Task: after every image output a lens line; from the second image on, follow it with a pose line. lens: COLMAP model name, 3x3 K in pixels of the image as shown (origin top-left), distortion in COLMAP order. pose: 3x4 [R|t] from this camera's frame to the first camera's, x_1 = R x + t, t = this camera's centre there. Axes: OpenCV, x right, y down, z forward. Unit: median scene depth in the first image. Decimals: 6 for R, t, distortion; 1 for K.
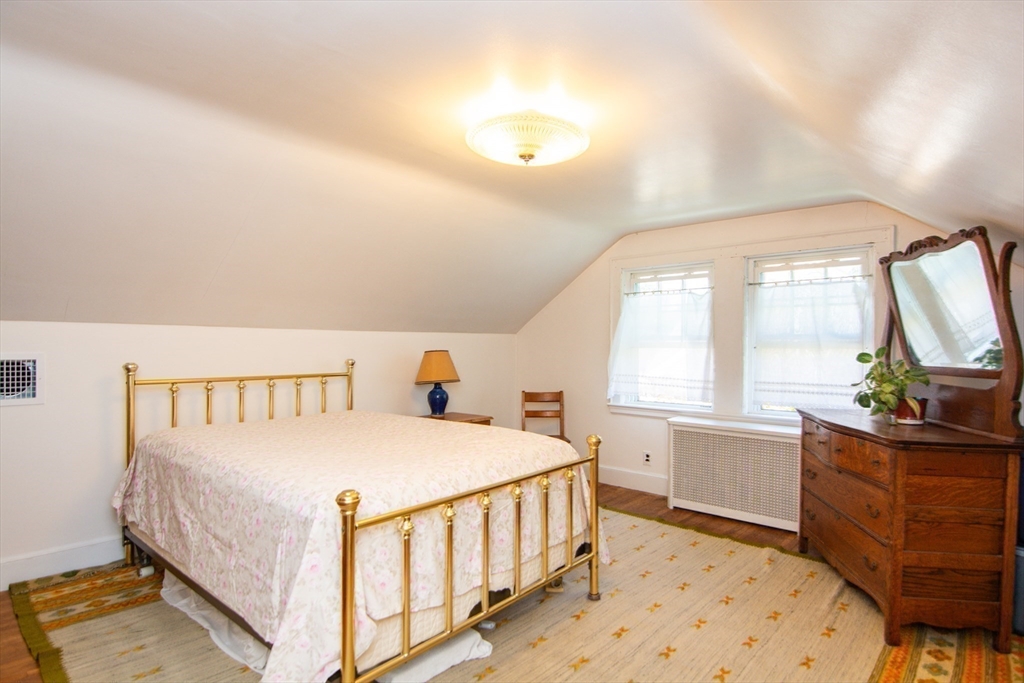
lens RADIAL K [[532.7, 0, 512.0], [0, 532.7, 341.5], [0, 0, 1]] dist [-0.000939, -0.000054]
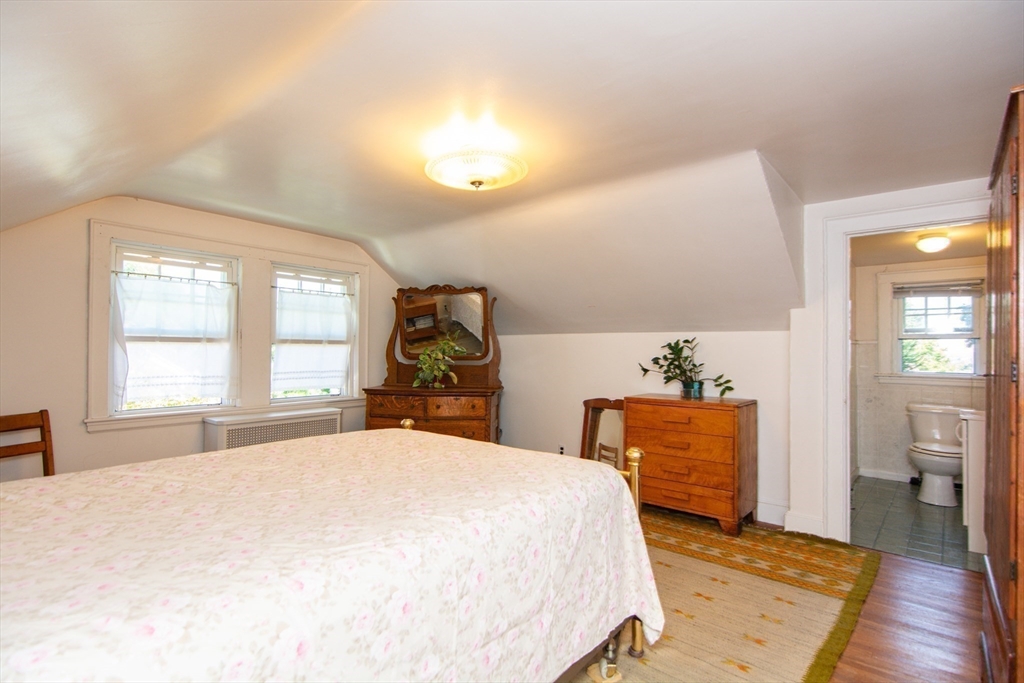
lens RADIAL K [[496.6, 0, 512.0], [0, 496.6, 341.5], [0, 0, 1]] dist [0.000473, 0.000128]
pose [[-0.044514, 0.006147, 0.998990, -0.588670], [-0.022290, 0.999726, -0.007145, 0.002813], [-0.998760, -0.022586, -0.044365, 0.525817]]
